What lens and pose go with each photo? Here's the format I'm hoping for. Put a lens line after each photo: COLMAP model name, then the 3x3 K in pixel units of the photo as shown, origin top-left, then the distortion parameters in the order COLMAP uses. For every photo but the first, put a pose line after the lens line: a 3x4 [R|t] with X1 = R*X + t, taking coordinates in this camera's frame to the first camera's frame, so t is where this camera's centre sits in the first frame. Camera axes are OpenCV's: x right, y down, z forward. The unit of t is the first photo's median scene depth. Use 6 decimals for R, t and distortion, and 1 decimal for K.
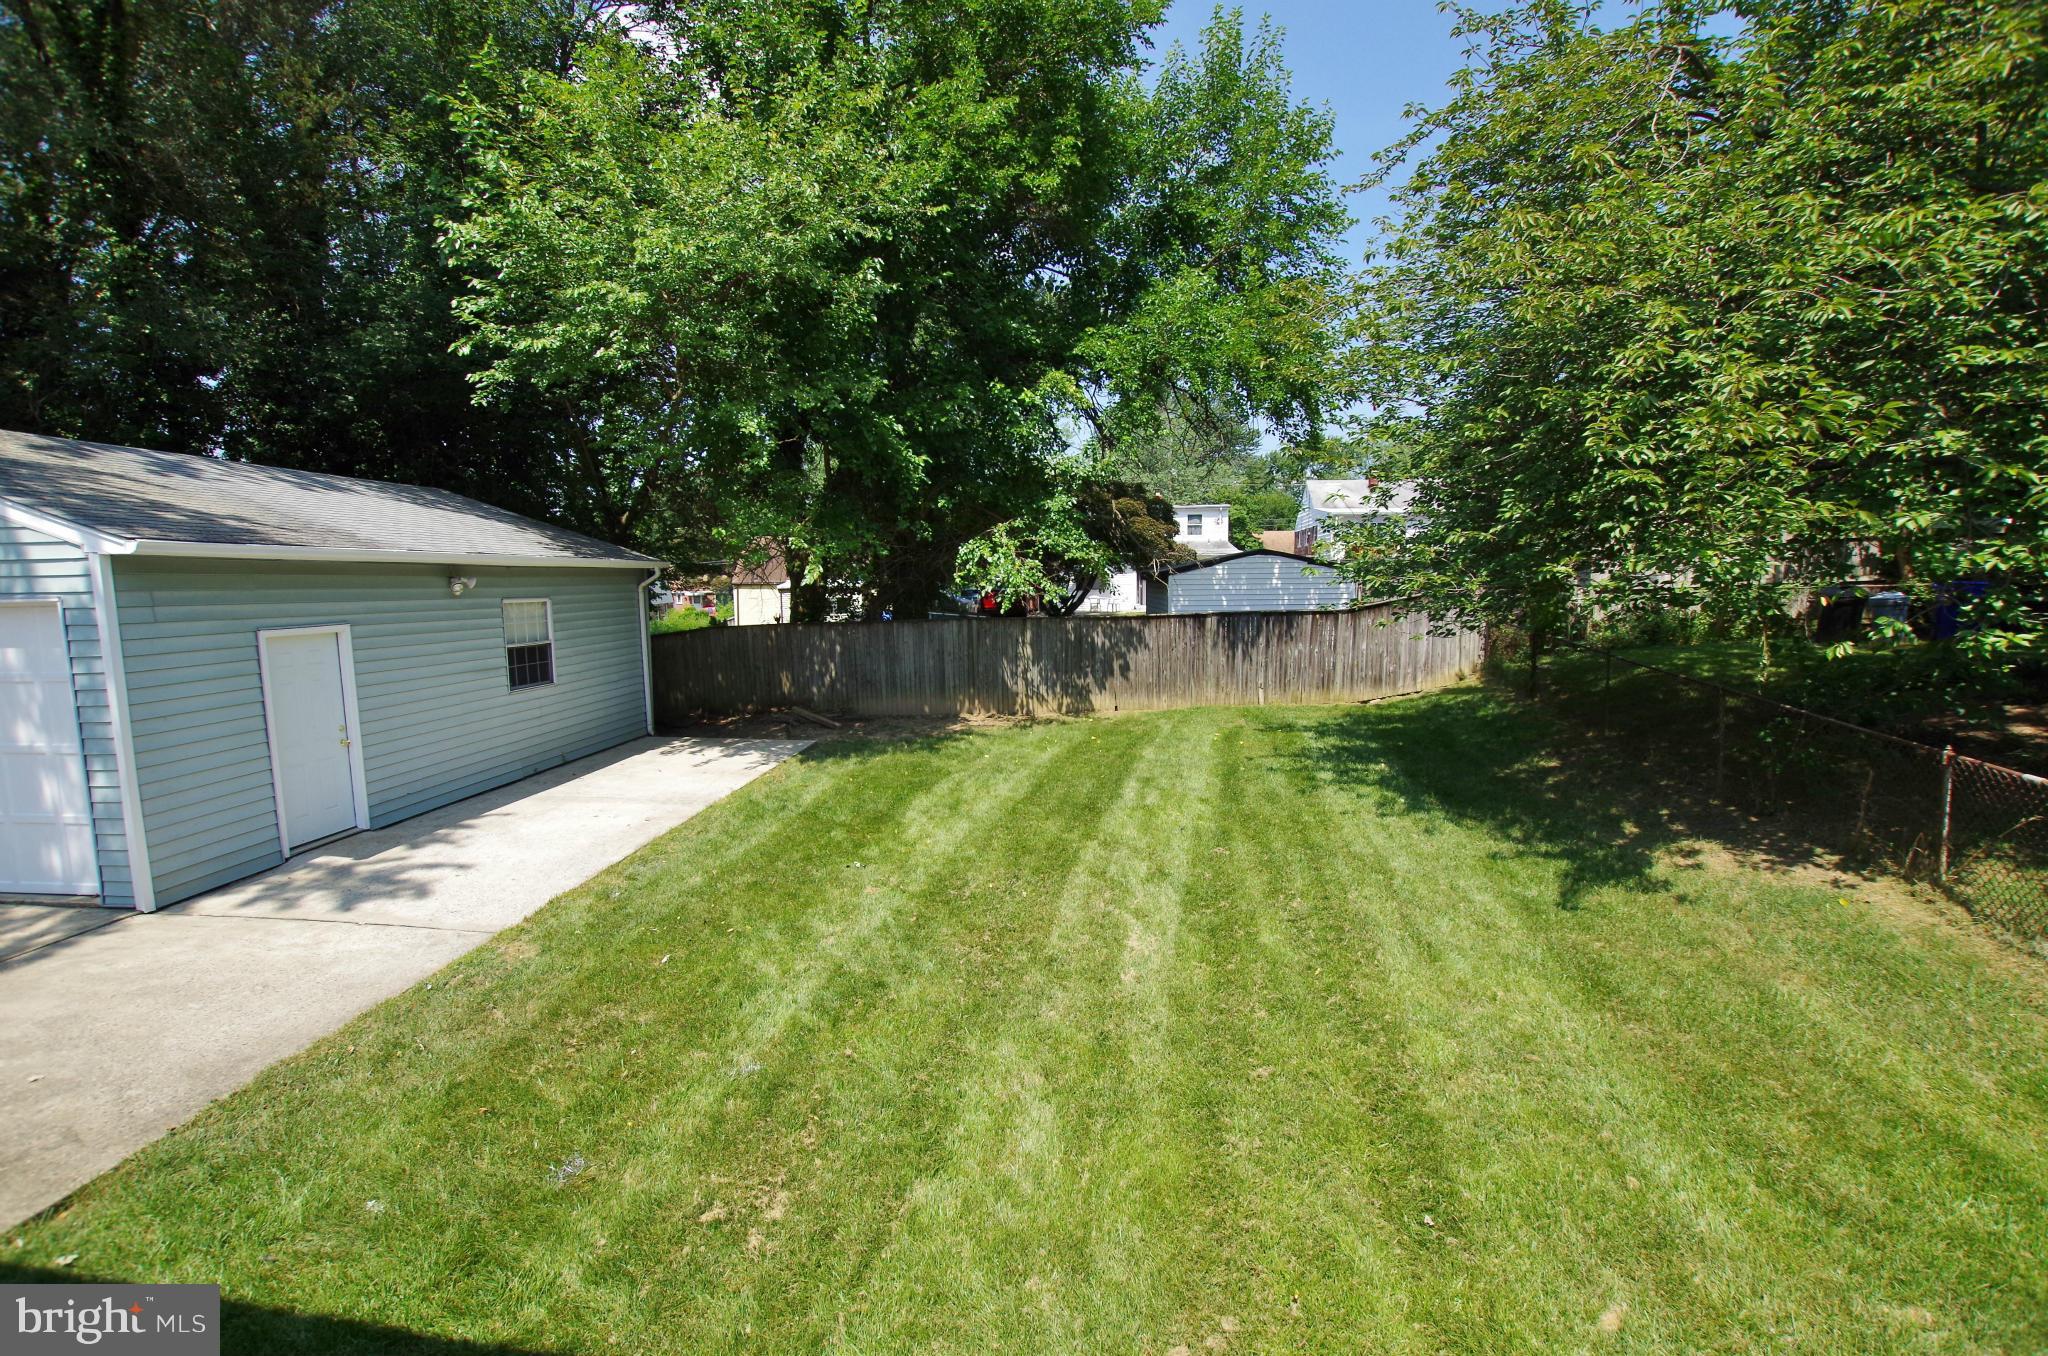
lens RADIAL K [[902.1, 0, 1012.7], [0, 902.1, 690.8], [0, 0, 1]] dist [-0.040968, 0.006970]
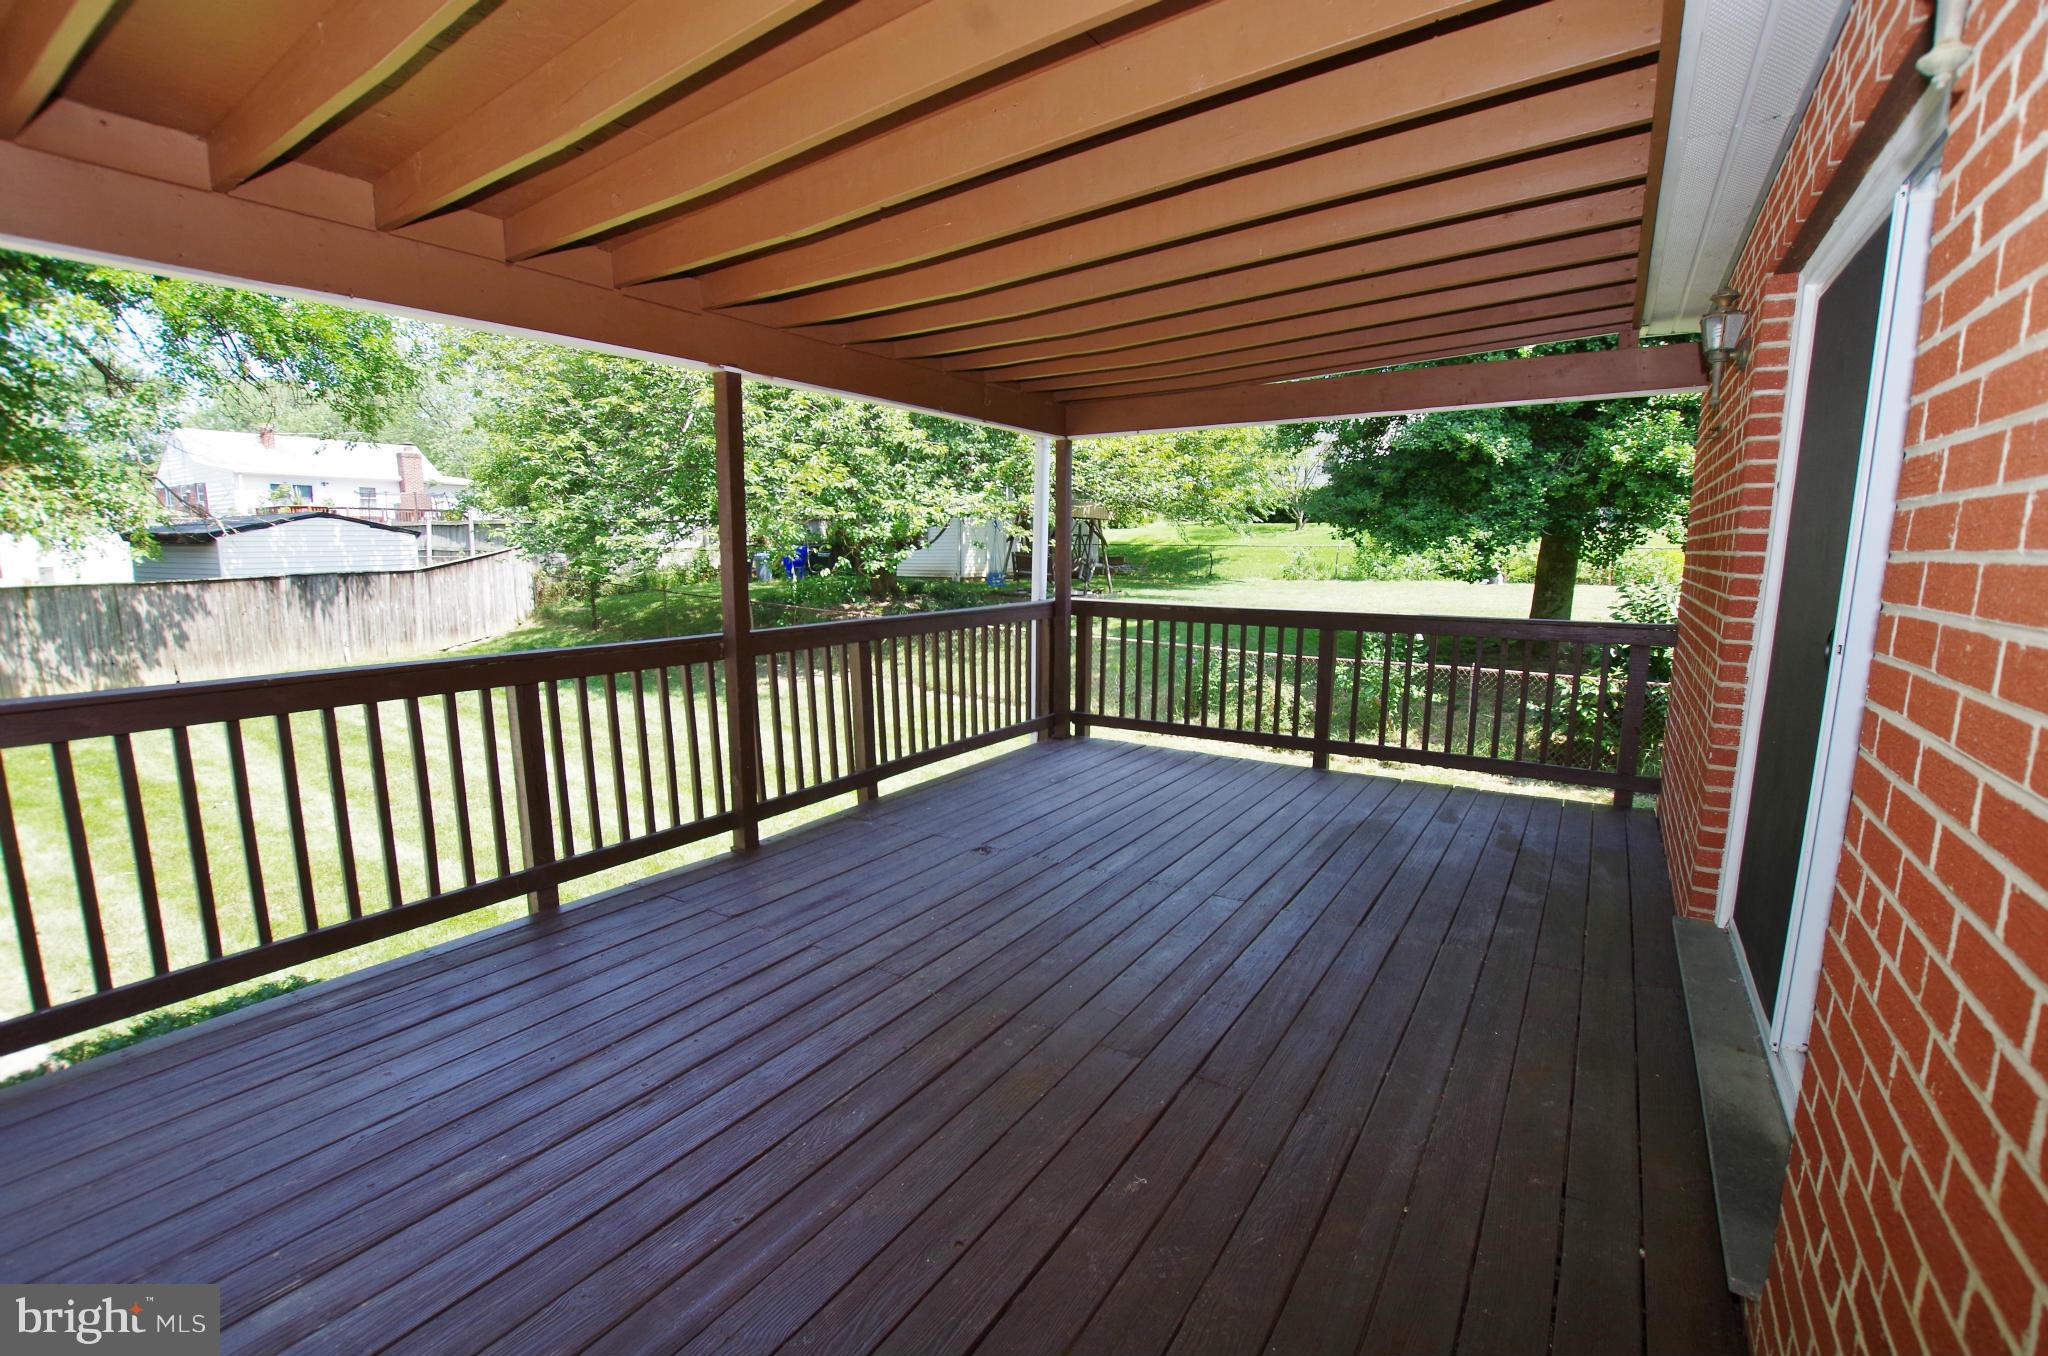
lens RADIAL K [[890.3, 0, 1029.1], [0, 890.3, 692.7], [0, 0, 1]] dist [-0.046437, 0.009852]
pose [[0.405335, -0.135152, 0.904122, -0.336426], [0.100594, 0.989599, 0.102831, 0.028089], [-0.908617, 0.049268, 0.414715, -0.145586]]
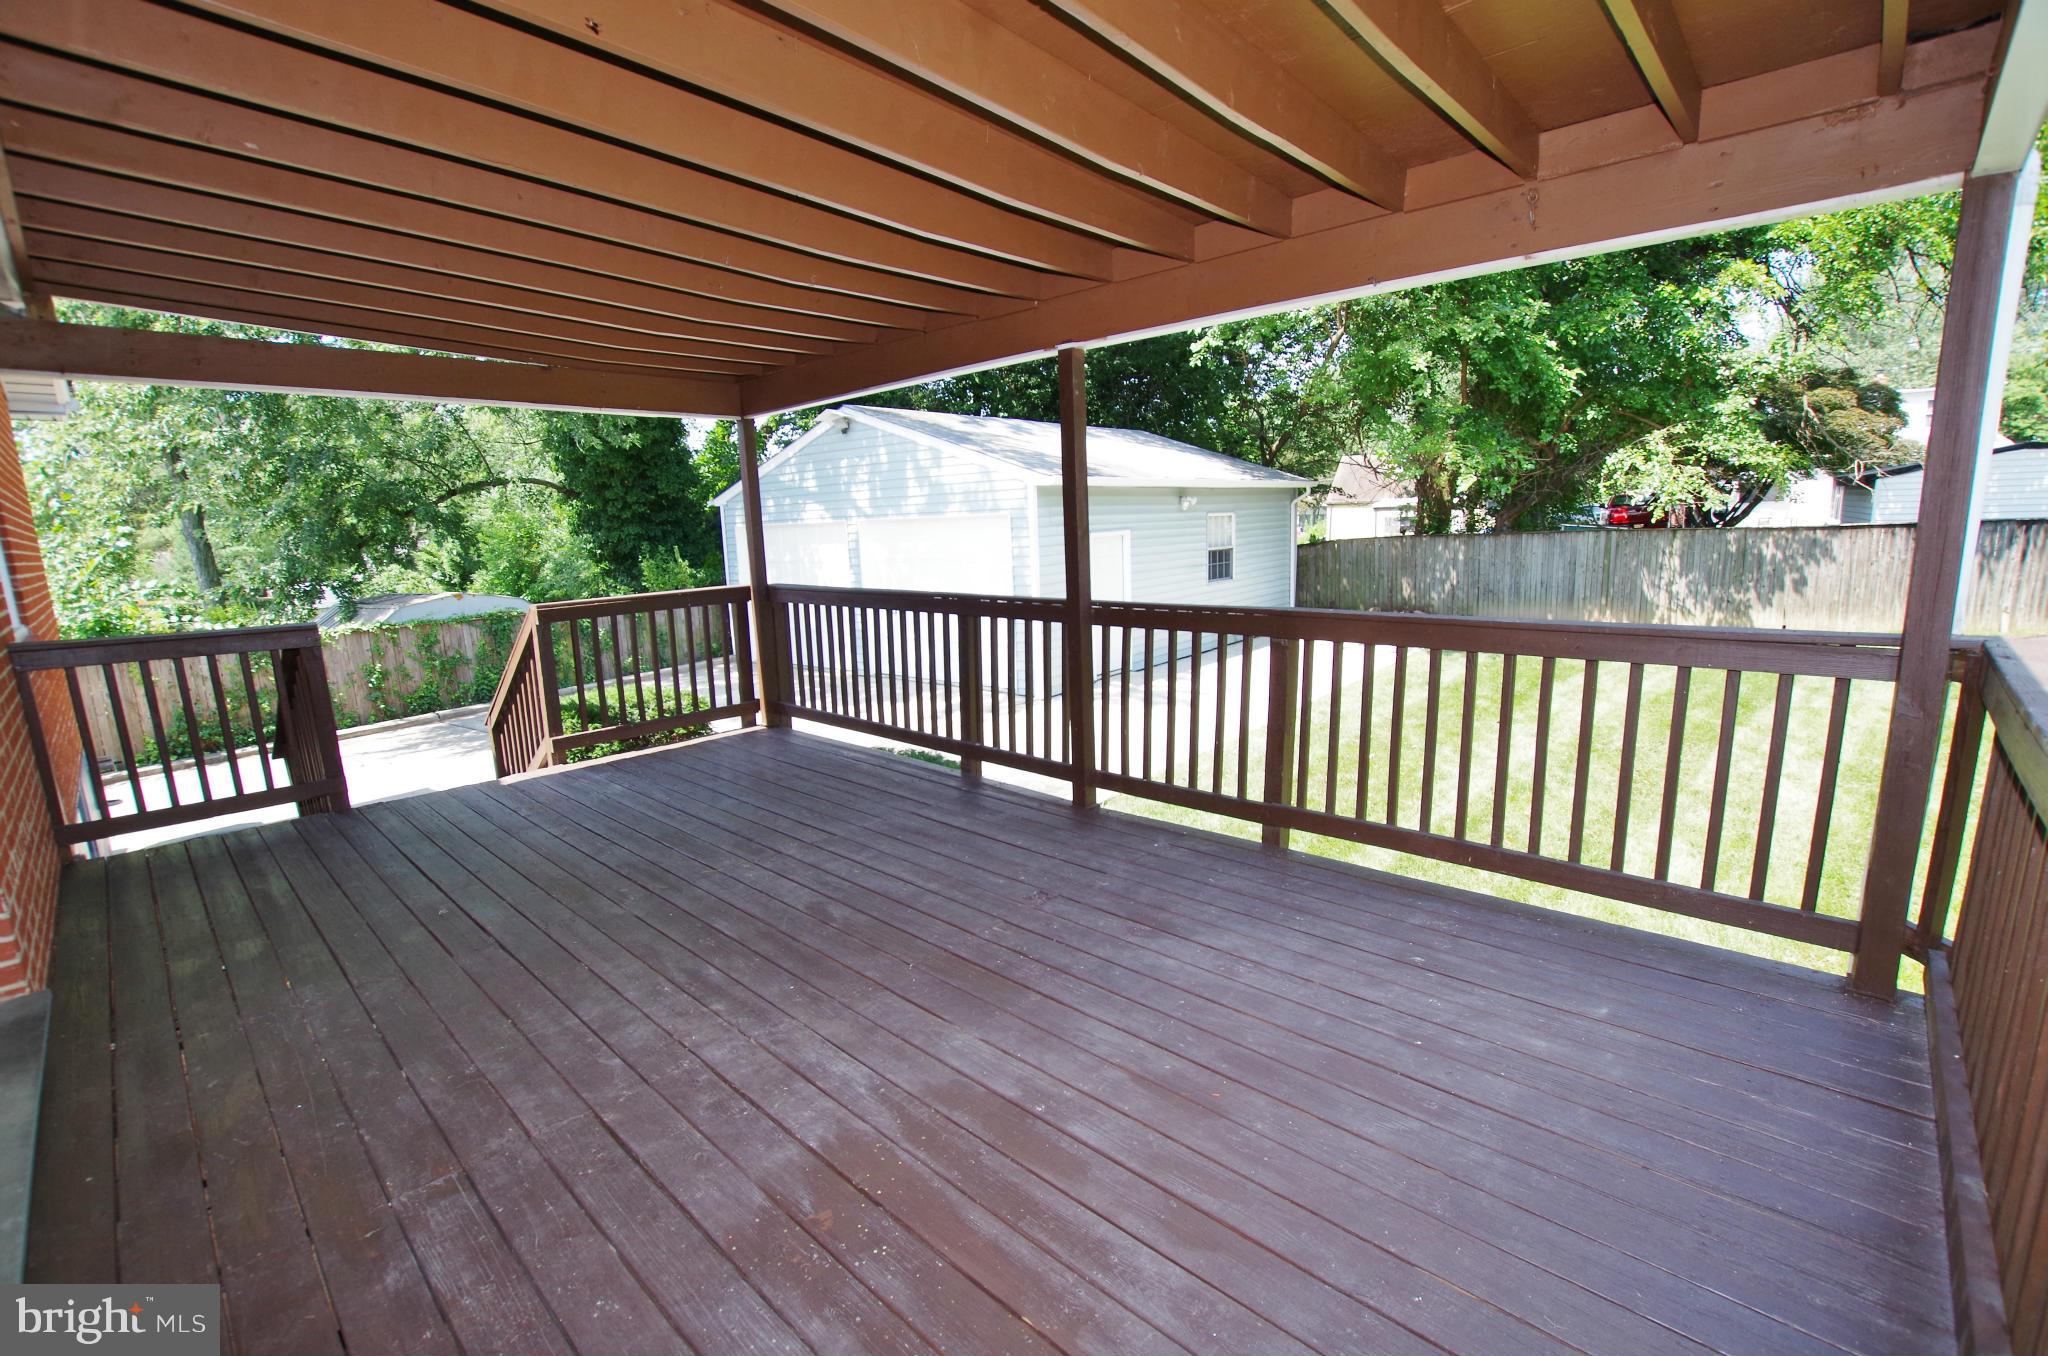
lens RADIAL K [[900.3, 0, 1015.0], [0, 900.3, 691.8], [0, 0, 1]] dist [-0.035078, 0.005436]
pose [[0.821667, 0.088318, -0.563083, -0.019902], [-0.039713, 0.994392, 0.098018, 0.029770], [0.568582, -0.058177, 0.820567, -0.196511]]
